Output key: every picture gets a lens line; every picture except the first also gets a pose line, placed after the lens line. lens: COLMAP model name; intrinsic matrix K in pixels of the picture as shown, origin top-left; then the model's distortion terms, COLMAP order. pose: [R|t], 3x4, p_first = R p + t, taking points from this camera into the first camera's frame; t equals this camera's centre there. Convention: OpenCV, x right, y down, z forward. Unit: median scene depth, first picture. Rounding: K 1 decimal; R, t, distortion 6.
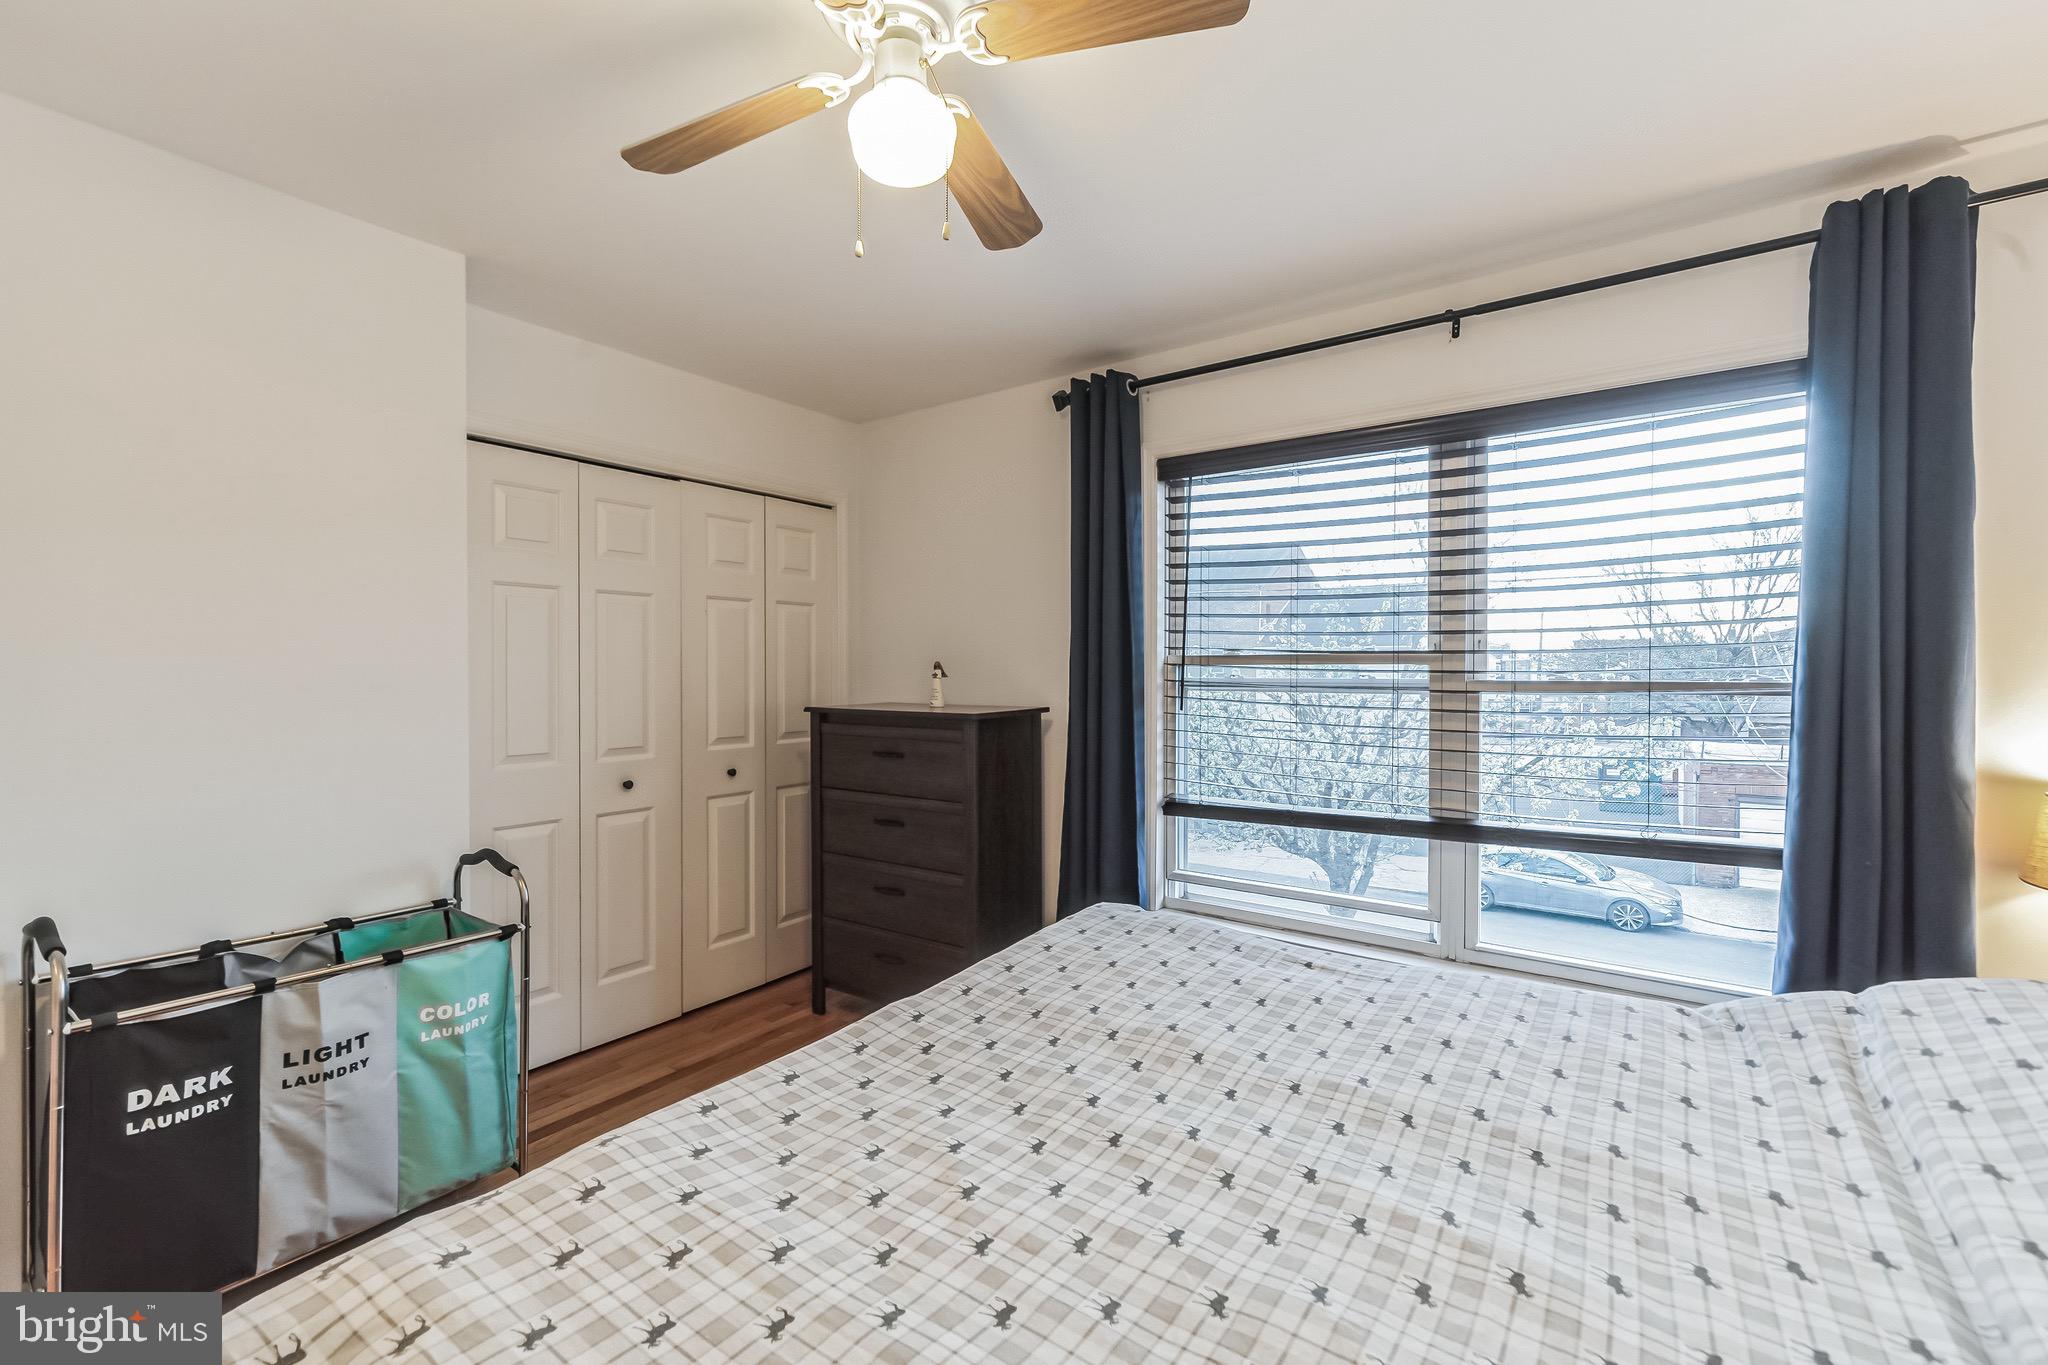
lens RADIAL K [[847.3, 0, 1024.0], [0, 847.3, 682.5], [0, 0, 1]] dist [-0.001608, -0.000177]
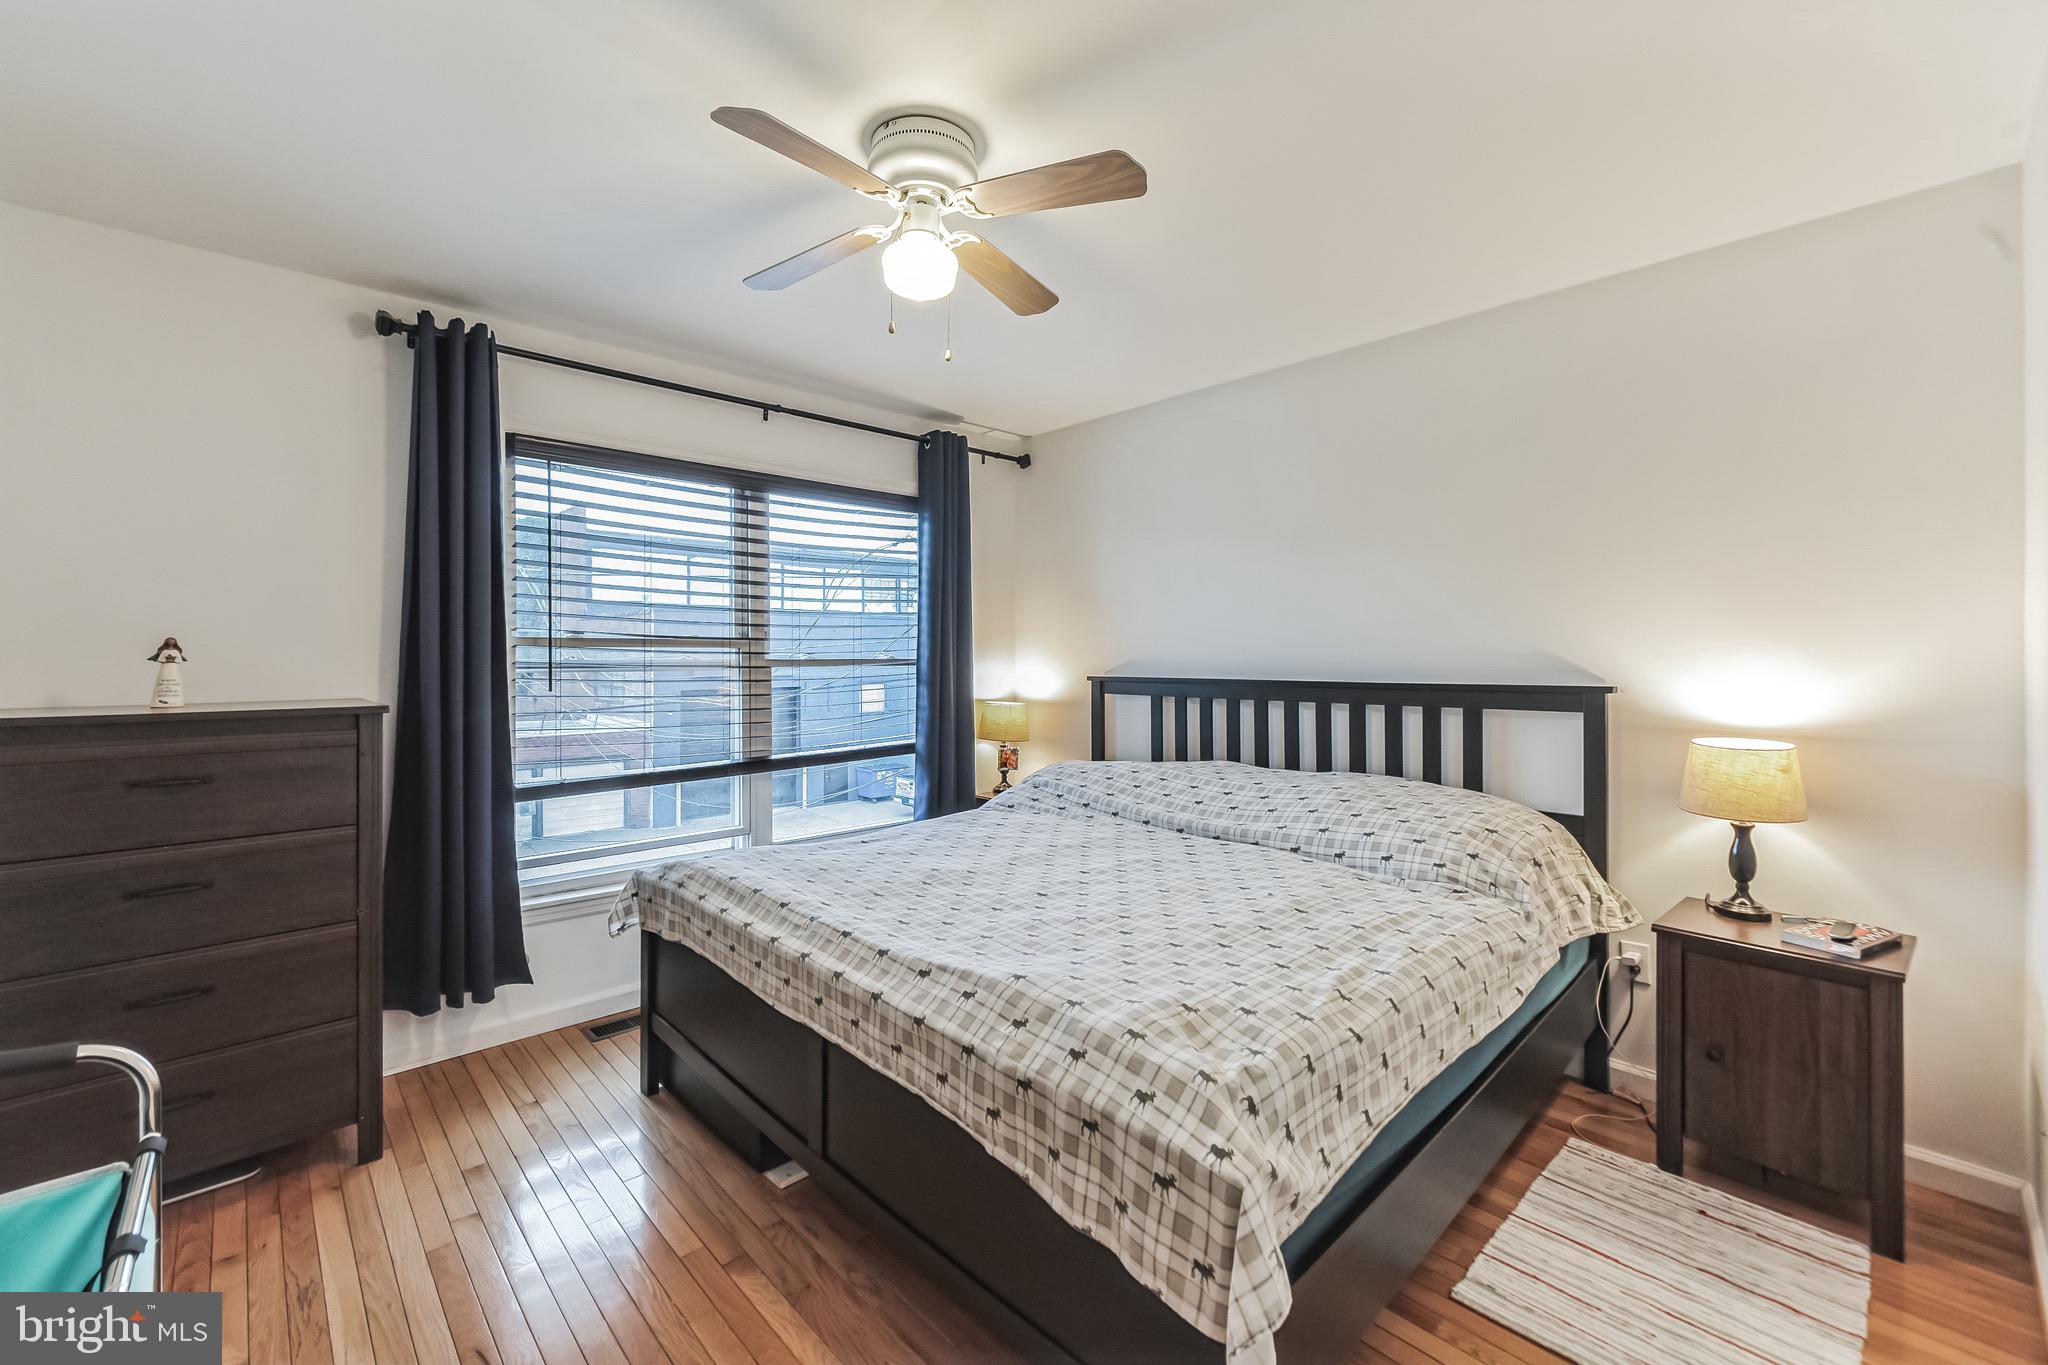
lens RADIAL K [[840.9, 0, 1013.6], [0, 840.9, 653.5], [0, 0, 1]] dist [0.000150, -0.000085]
pose [[0.196241, 0.003298, 0.980550, -0.783054], [0.019416, 0.999785, -0.007248, 0.005912], [-0.980363, 0.020461, 0.196135, 0.304320]]
